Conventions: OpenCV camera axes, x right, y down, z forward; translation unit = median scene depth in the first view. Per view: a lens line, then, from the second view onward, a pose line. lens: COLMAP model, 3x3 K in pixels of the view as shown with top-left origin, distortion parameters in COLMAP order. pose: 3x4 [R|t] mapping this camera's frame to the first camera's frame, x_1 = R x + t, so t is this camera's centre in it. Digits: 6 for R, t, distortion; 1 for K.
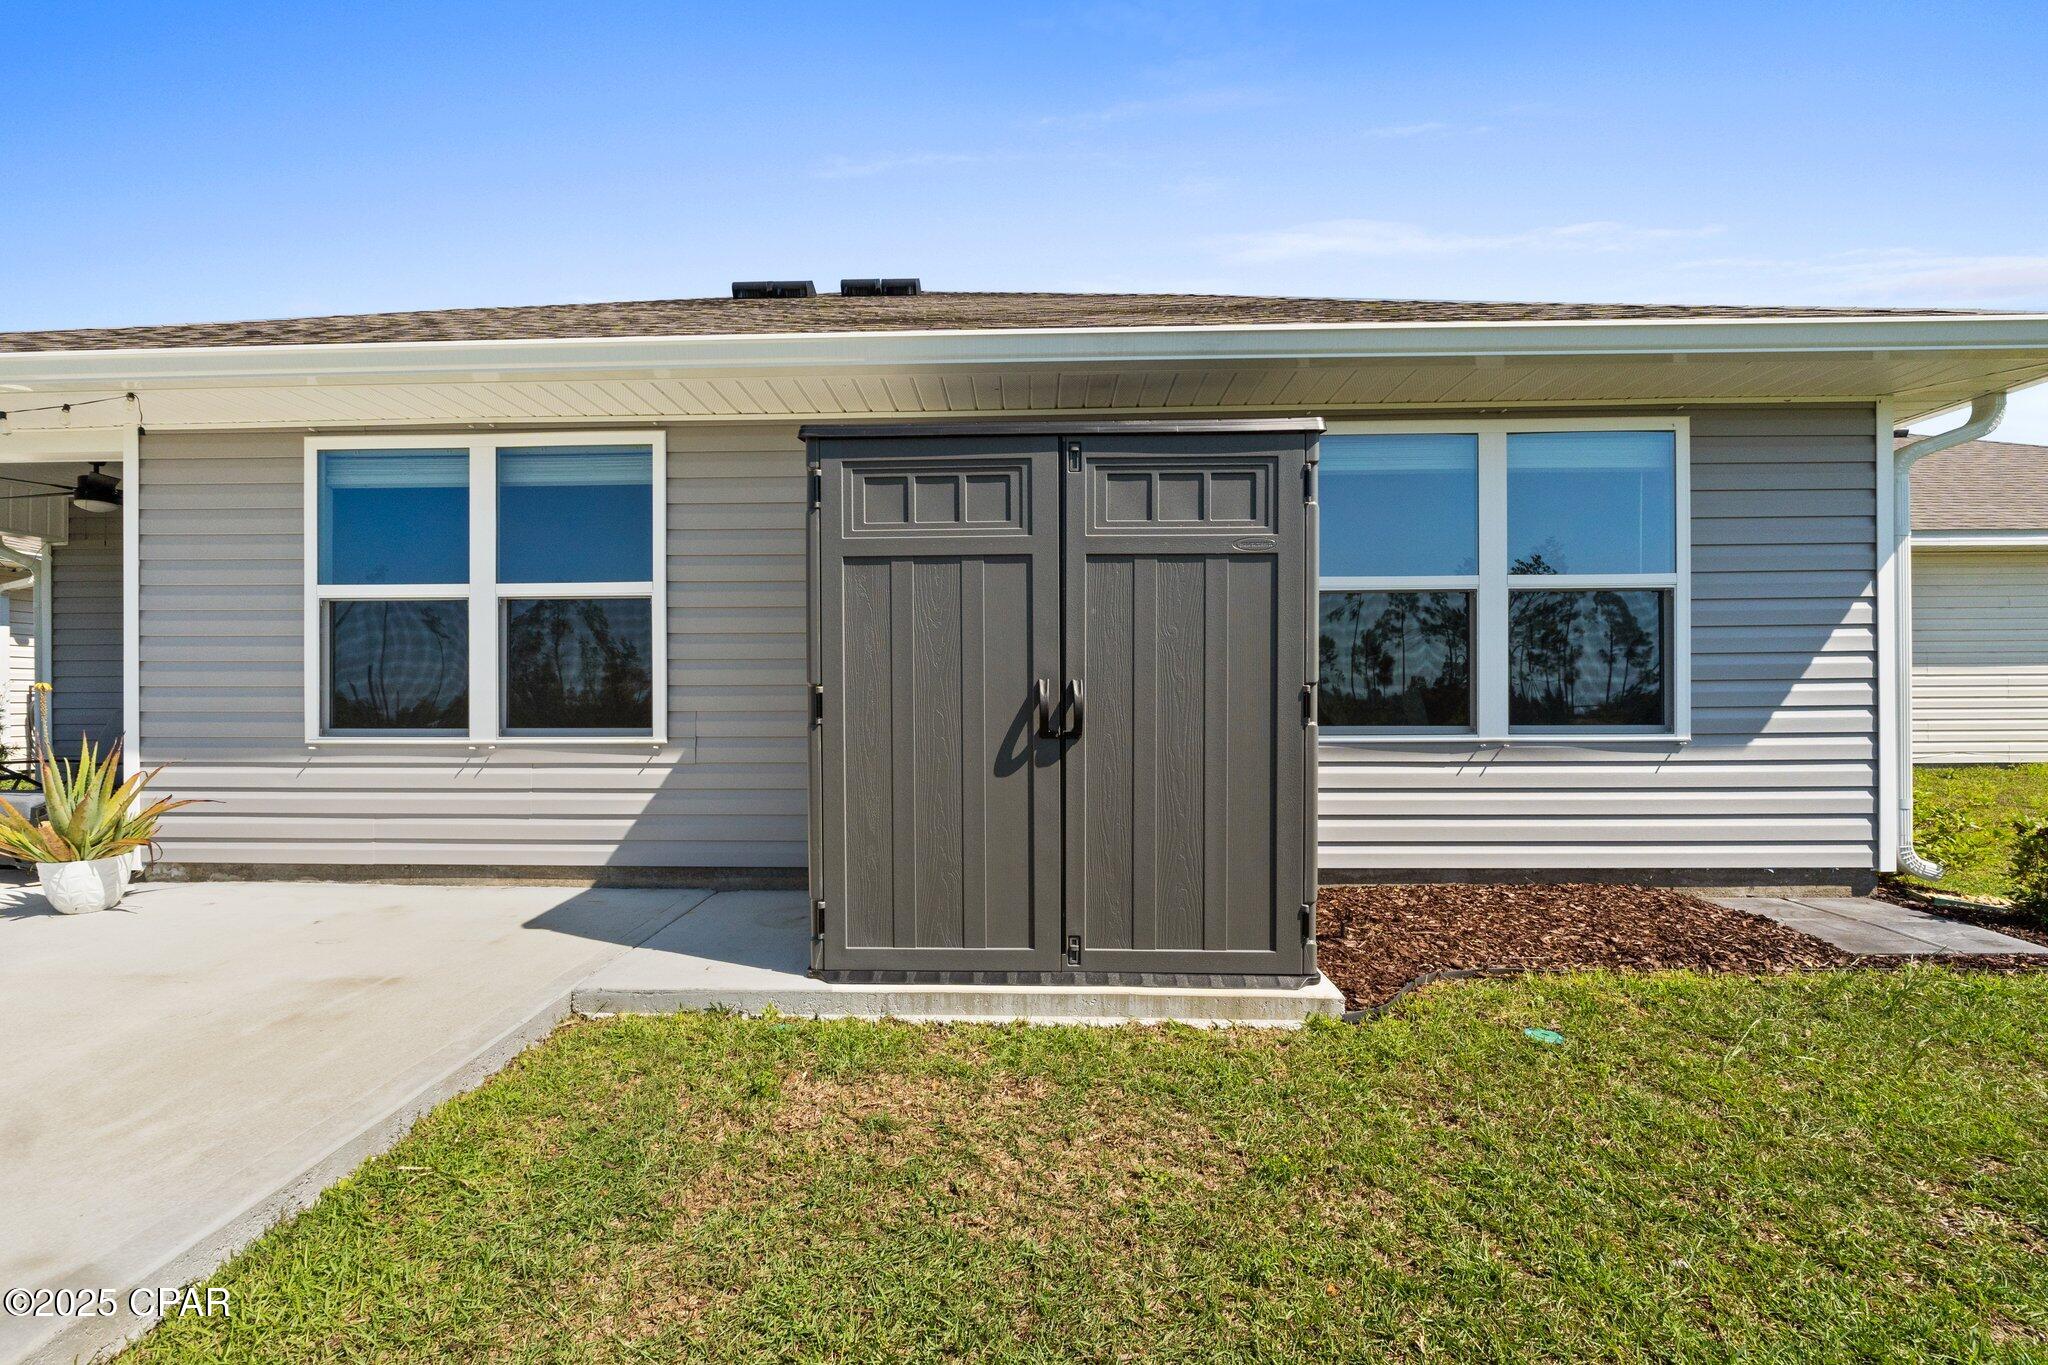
lens RADIAL K [[867.3, 0, 979.3], [0, 867.3, 687.1], [0, 0, 1]] dist [-0.009146, 0.000685]
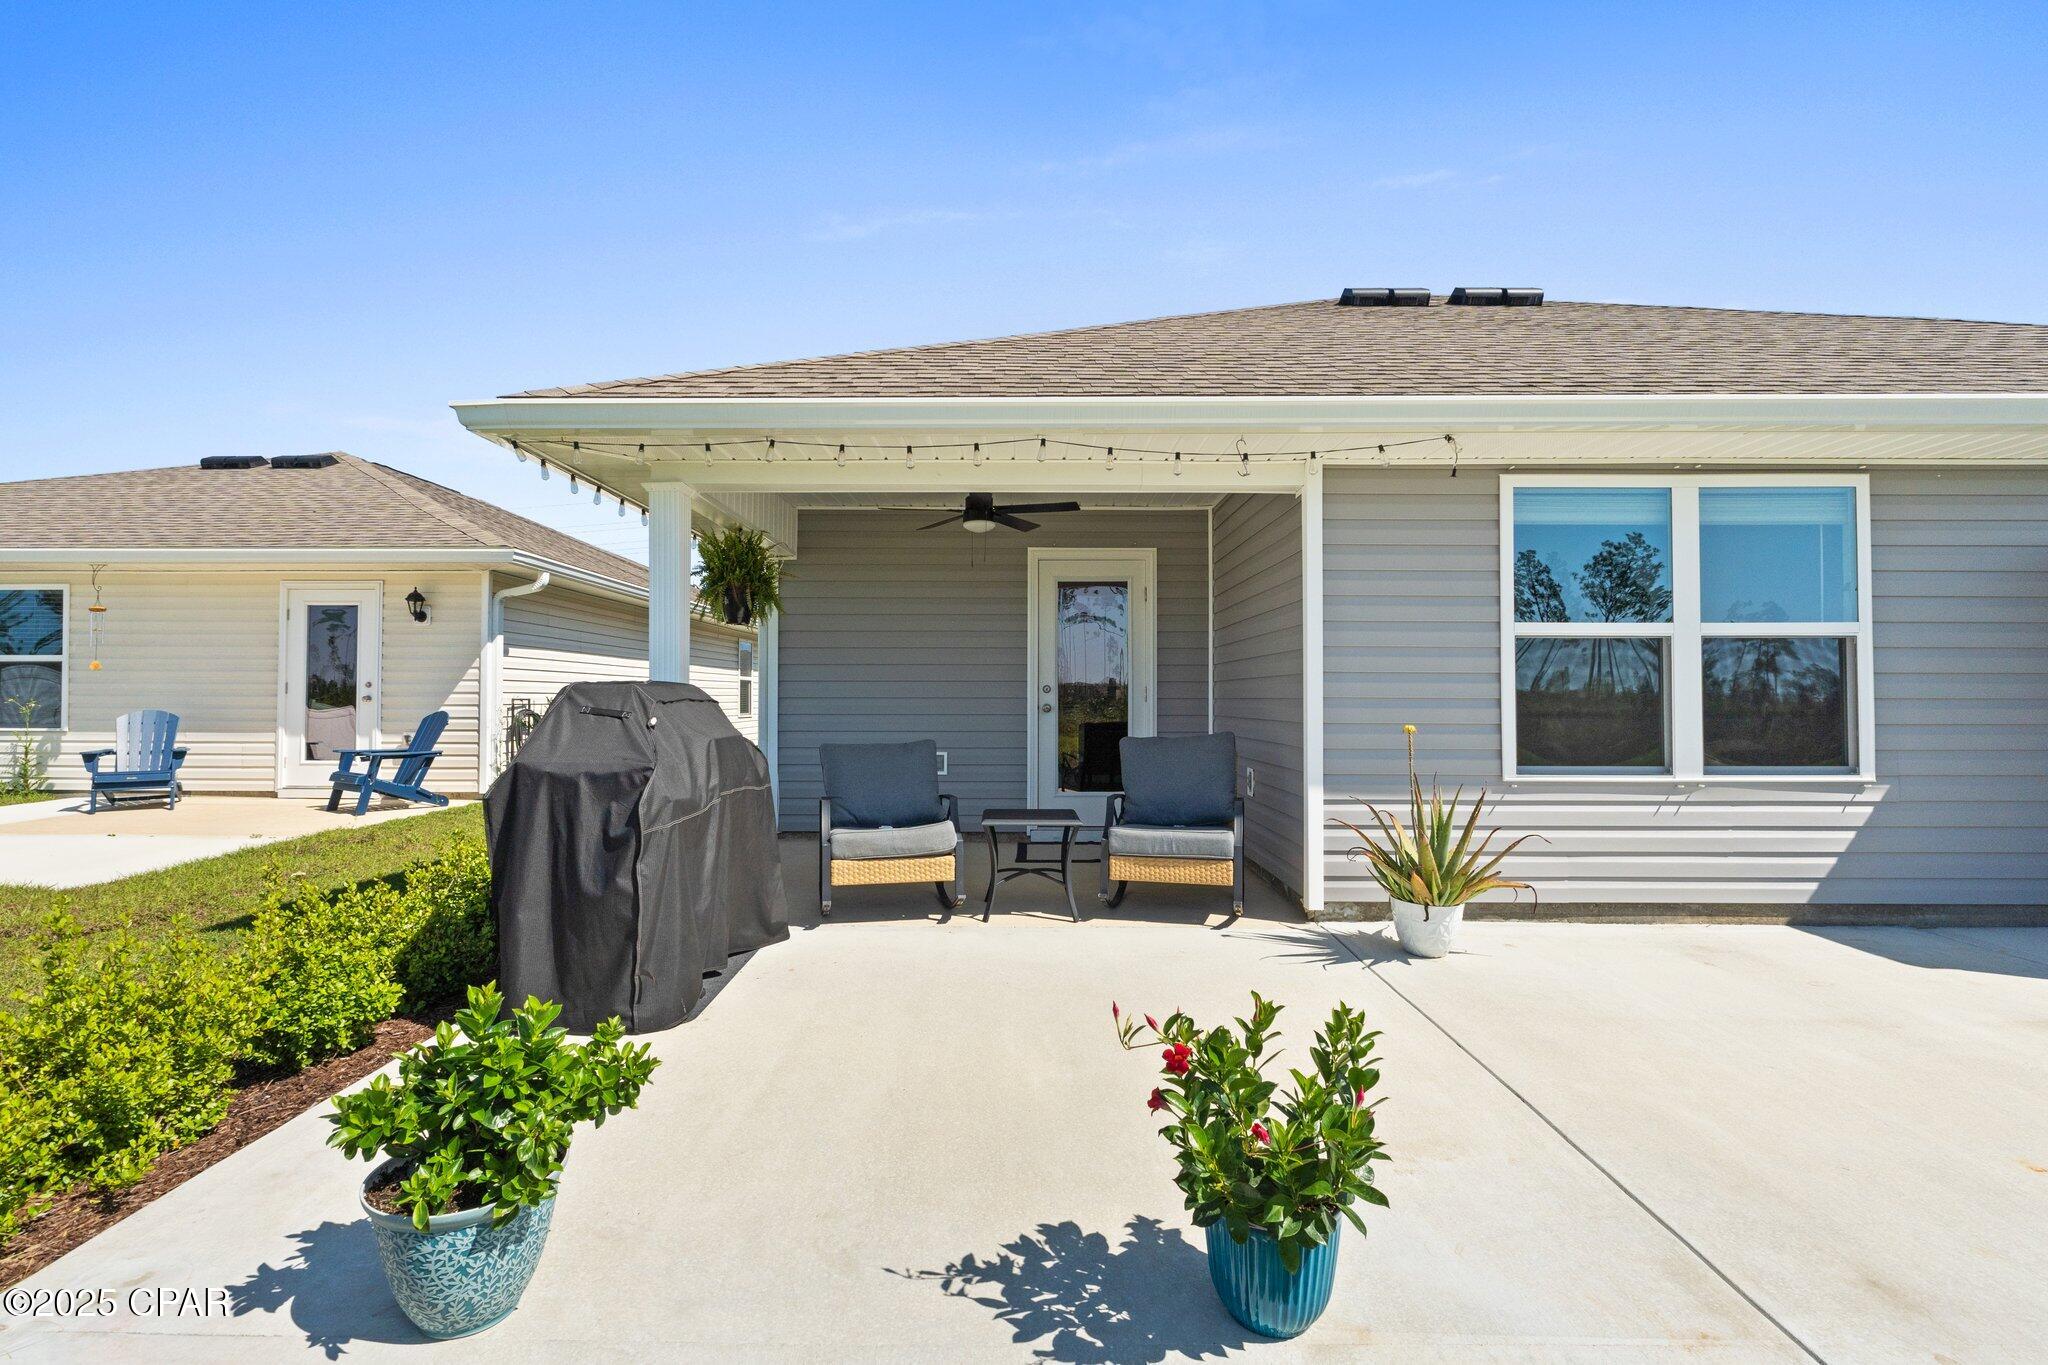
lens RADIAL K [[877.1, 0, 1030.8], [0, 877.1, 702.2], [0, 0, 1]] dist [-0.011643, 0.000051]
pose [[0.999893, 0.005003, 0.013766, -1.343225], [-0.004639, 0.999641, -0.026393, 0.003928], [-0.013893, 0.026326, 0.999557, 0.000911]]
